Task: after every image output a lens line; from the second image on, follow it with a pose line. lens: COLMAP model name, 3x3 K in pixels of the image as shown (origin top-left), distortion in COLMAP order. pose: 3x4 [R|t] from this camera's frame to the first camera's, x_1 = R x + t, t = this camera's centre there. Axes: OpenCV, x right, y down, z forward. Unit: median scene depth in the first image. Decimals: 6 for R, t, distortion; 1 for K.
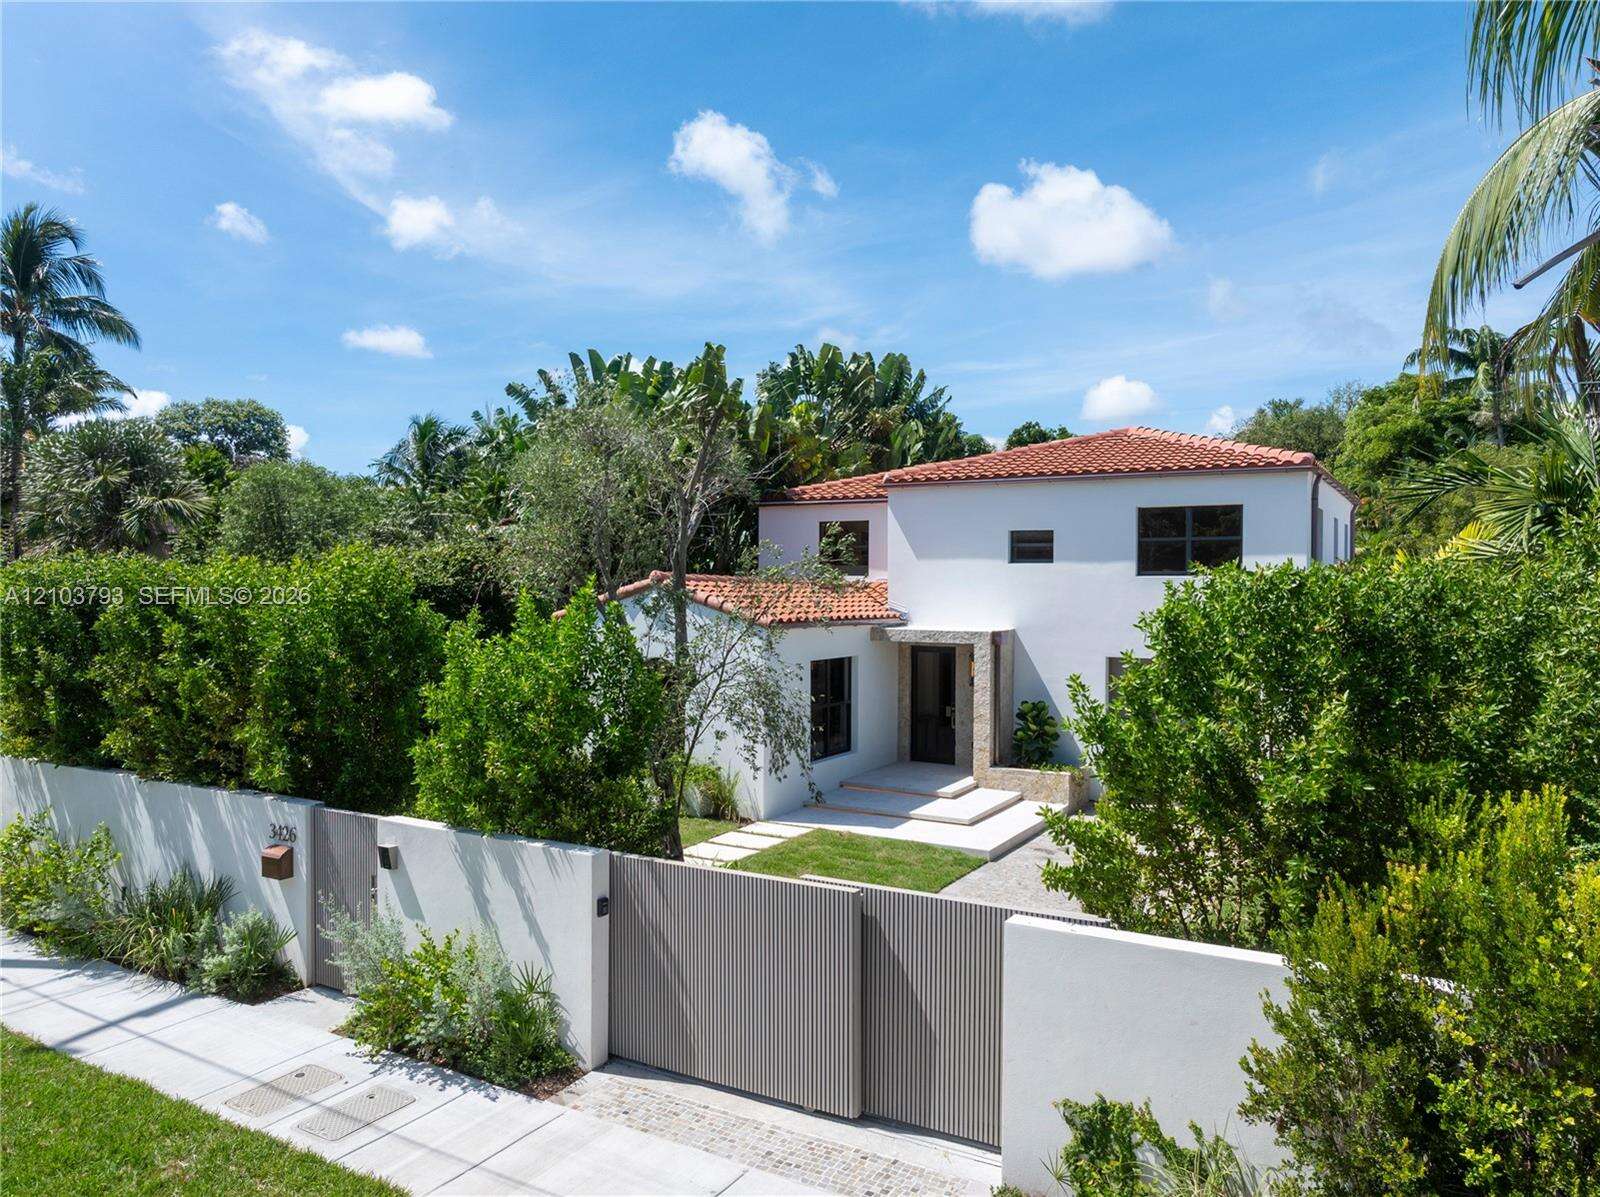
lens RADIAL K [[1151.9, 0, 805.9], [0, 1151.9, 602.7], [0, 0, 1]] dist [-0.008885, 0.001663]
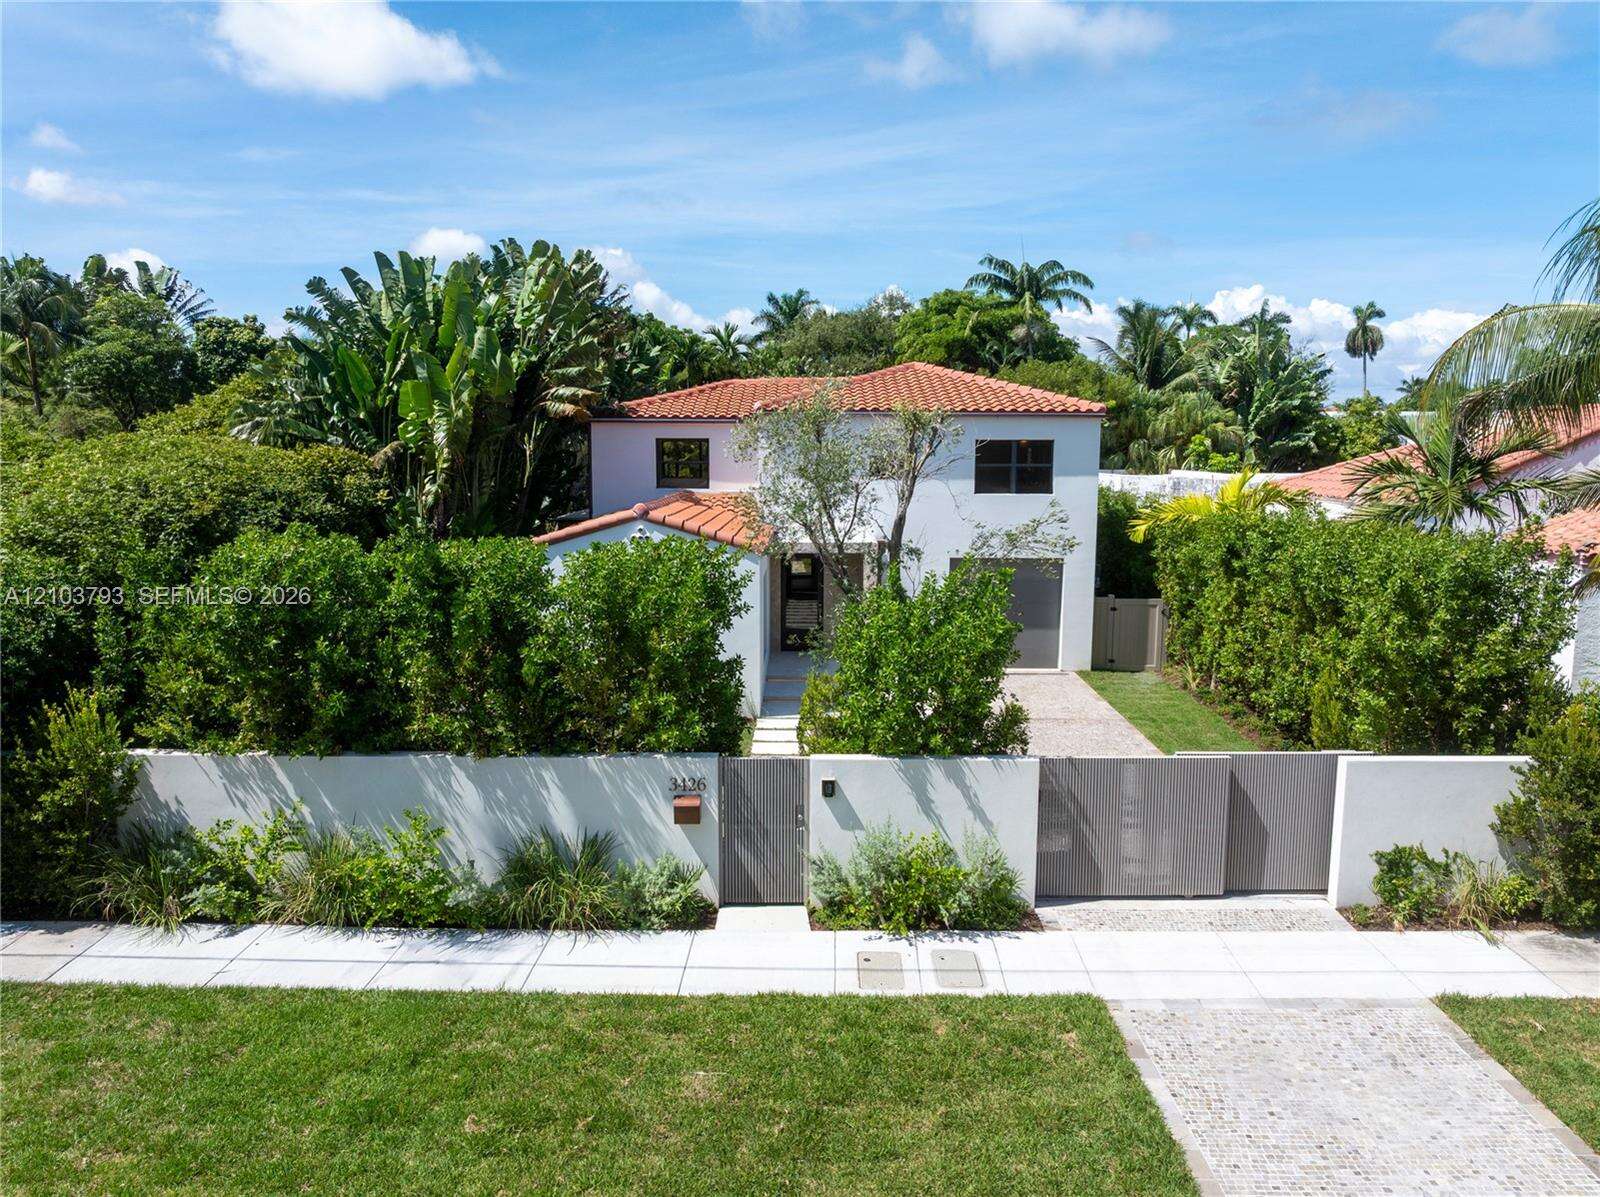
lens RADIAL K [[1177.6, 0, 798.1], [0, 1177.6, 580.7], [0, 0, 1]] dist [0.003167, 0.002725]
pose [[0.853132, -0.068317, 0.517202, -1.024549], [0.007350, 0.992864, 0.119024, -0.152170], [-0.521643, -0.097741, 0.847547, -0.041975]]
